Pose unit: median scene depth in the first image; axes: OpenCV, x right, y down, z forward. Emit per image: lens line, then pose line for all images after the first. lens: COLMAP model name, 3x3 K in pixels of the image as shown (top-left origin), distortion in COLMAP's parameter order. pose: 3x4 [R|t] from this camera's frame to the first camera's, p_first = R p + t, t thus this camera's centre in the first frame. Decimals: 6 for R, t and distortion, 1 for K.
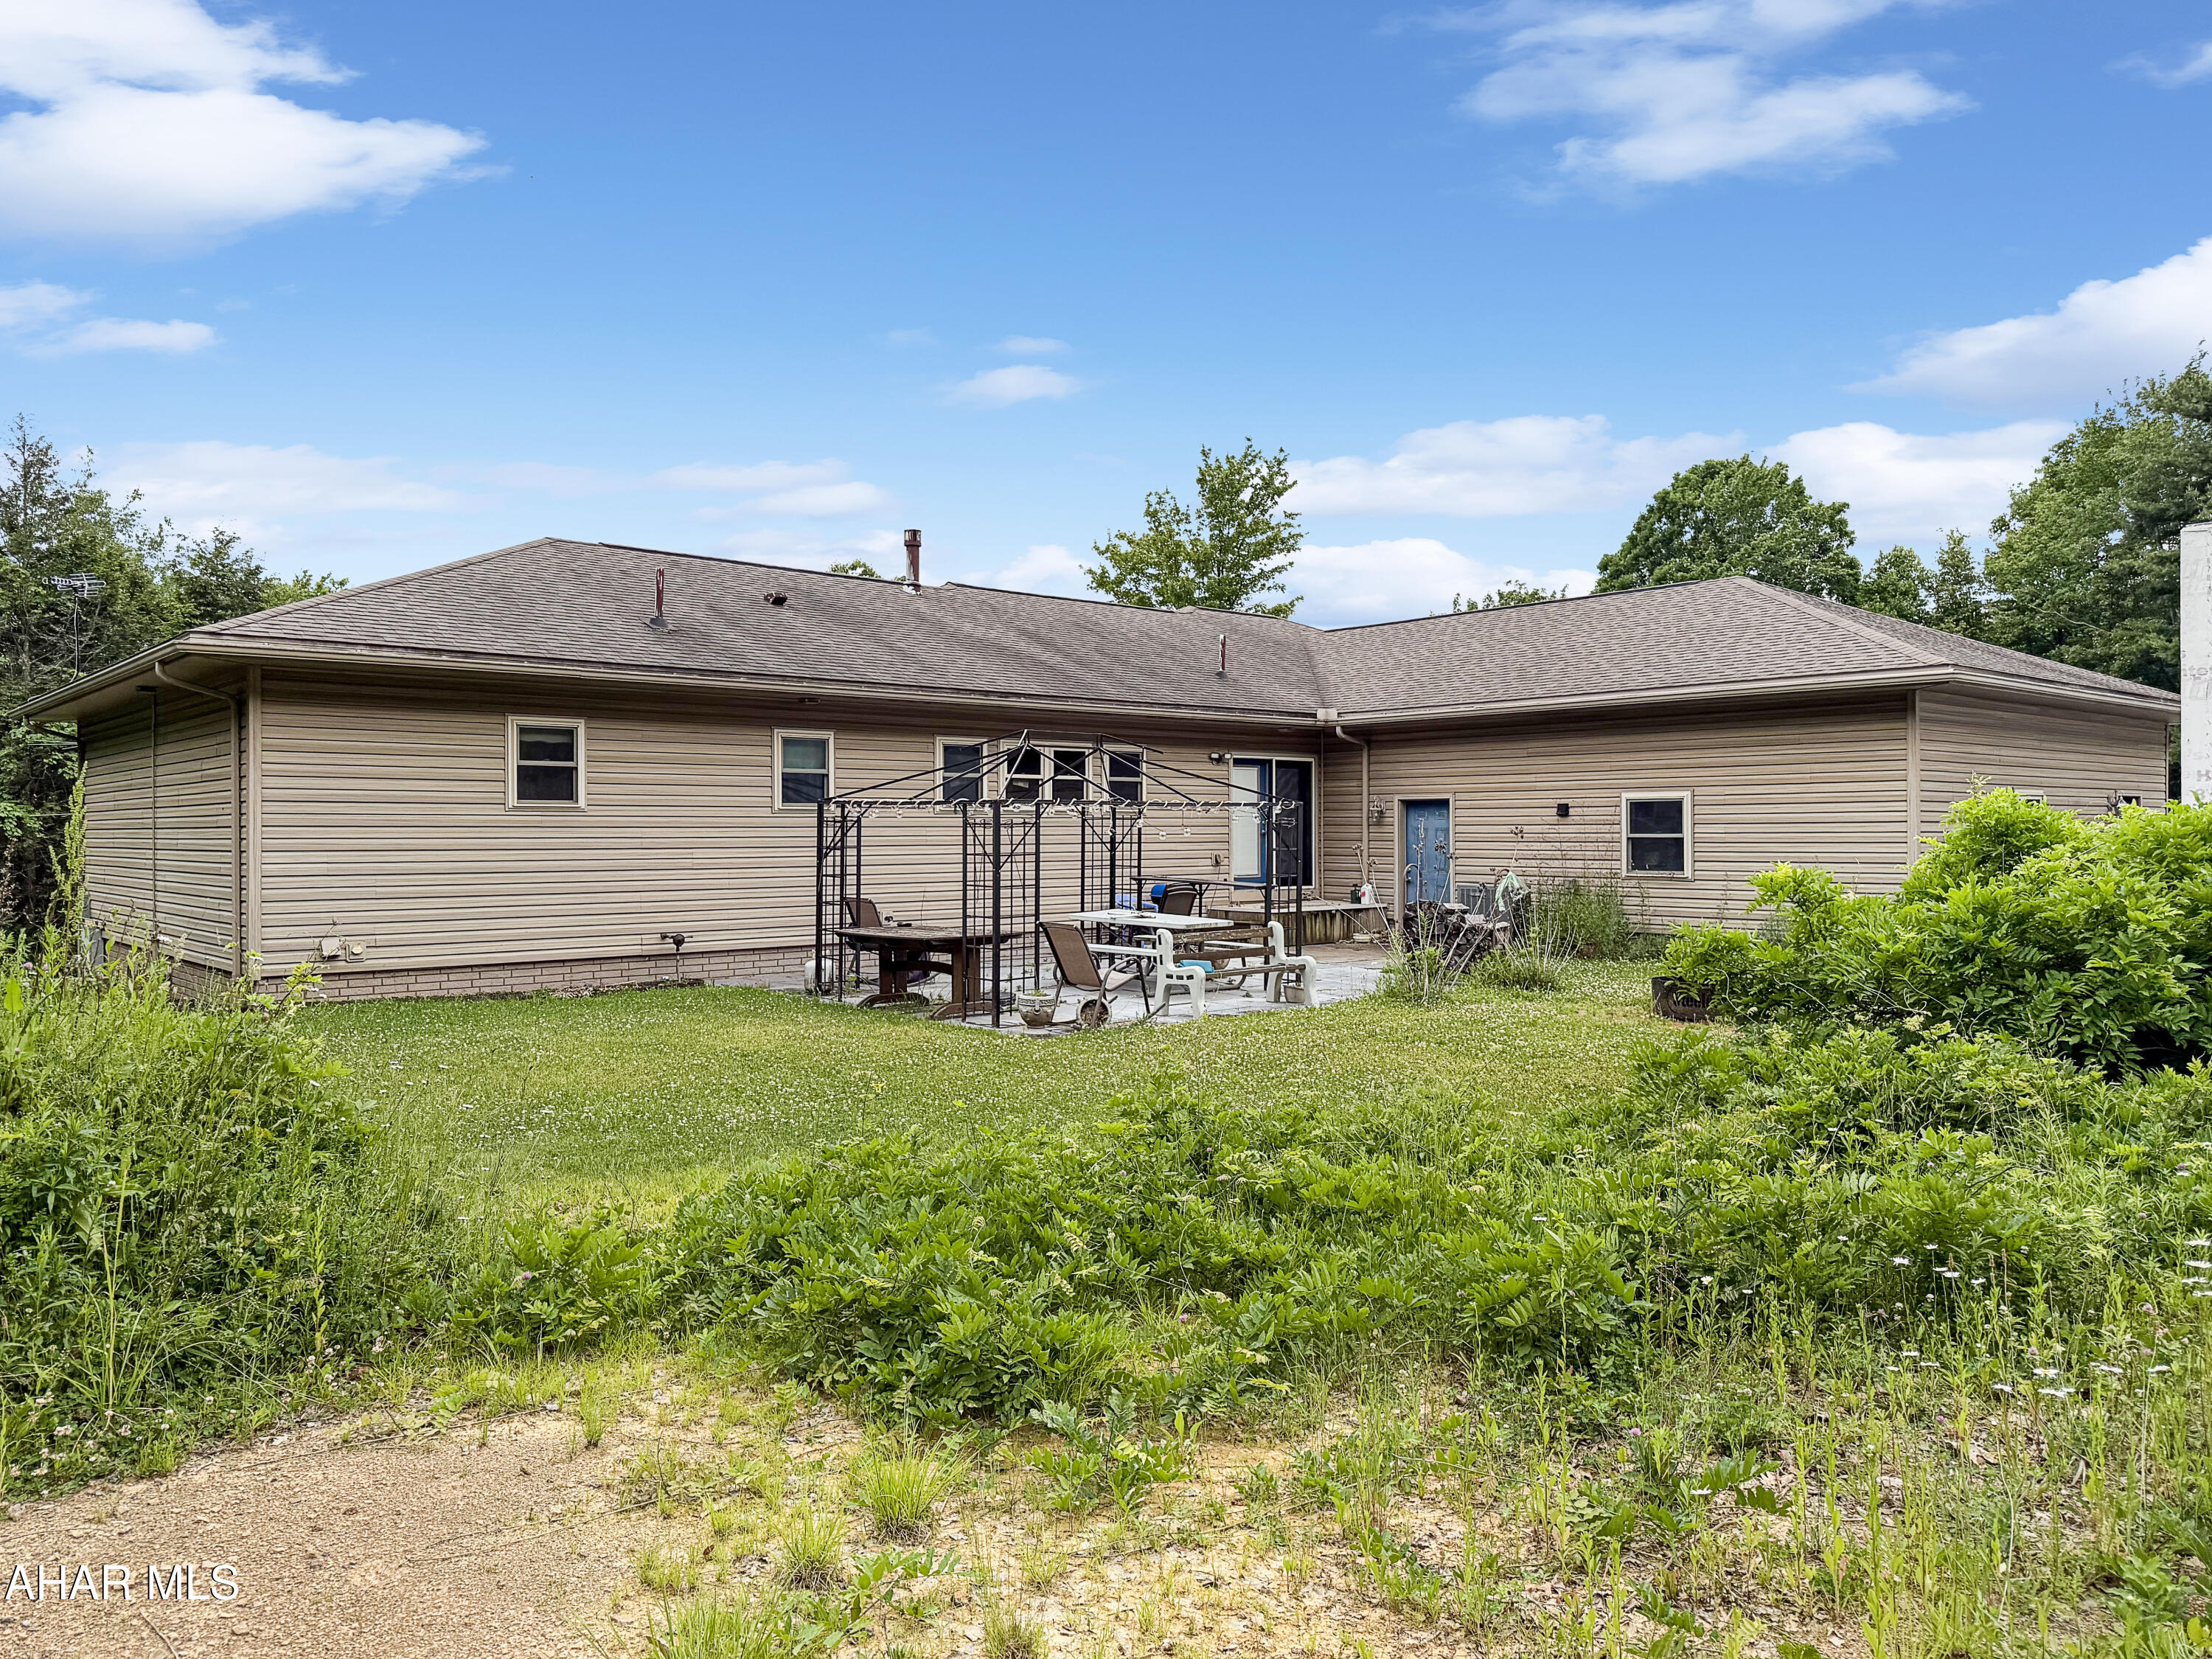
lens RADIAL K [[1649.0, 0, 1096.1], [0, 1649.0, 835.6], [0, 0, 1]] dist [0.053479, -0.095013]
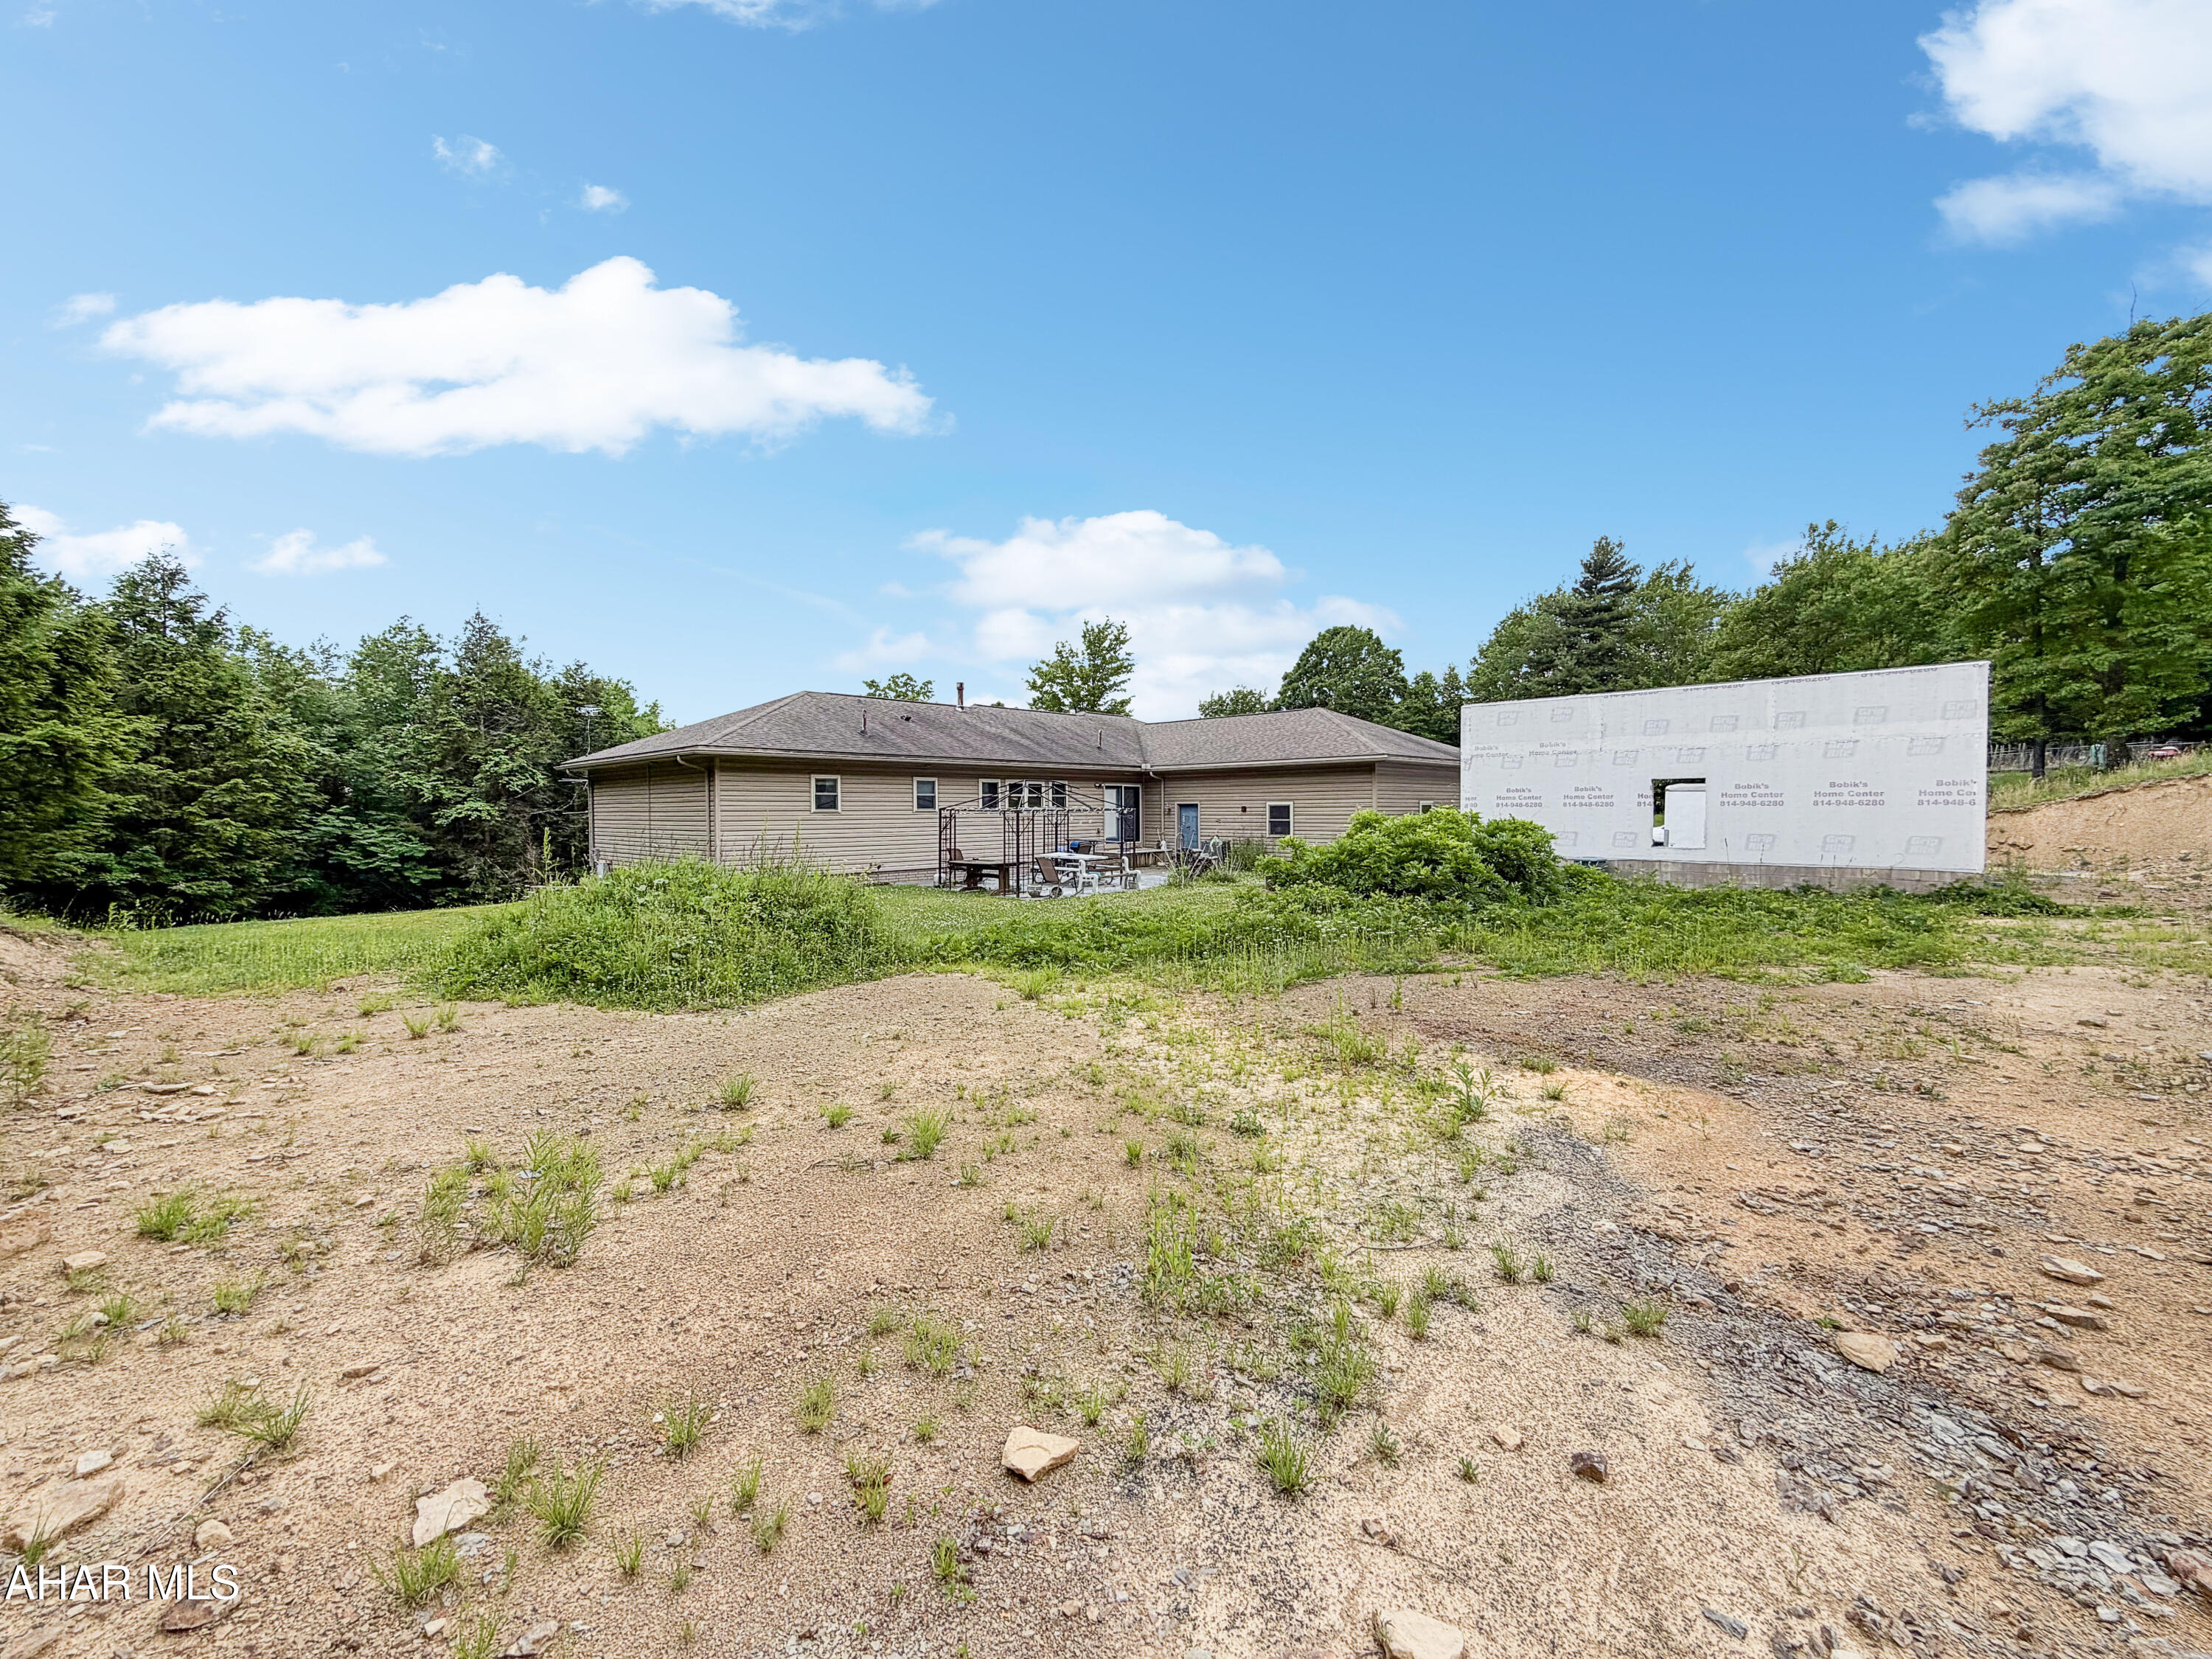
lens RADIAL K [[867.6, 0, 1092.2], [0, 867.6, 826.2], [0, 0, 1]] dist [-0.012642, -0.000145]
pose [[0.997223, -0.005744, 0.074256, -0.028297], [0.004672, 0.999882, 0.014600, -0.010026], [-0.074331, -0.014213, 0.997132, -0.226411]]
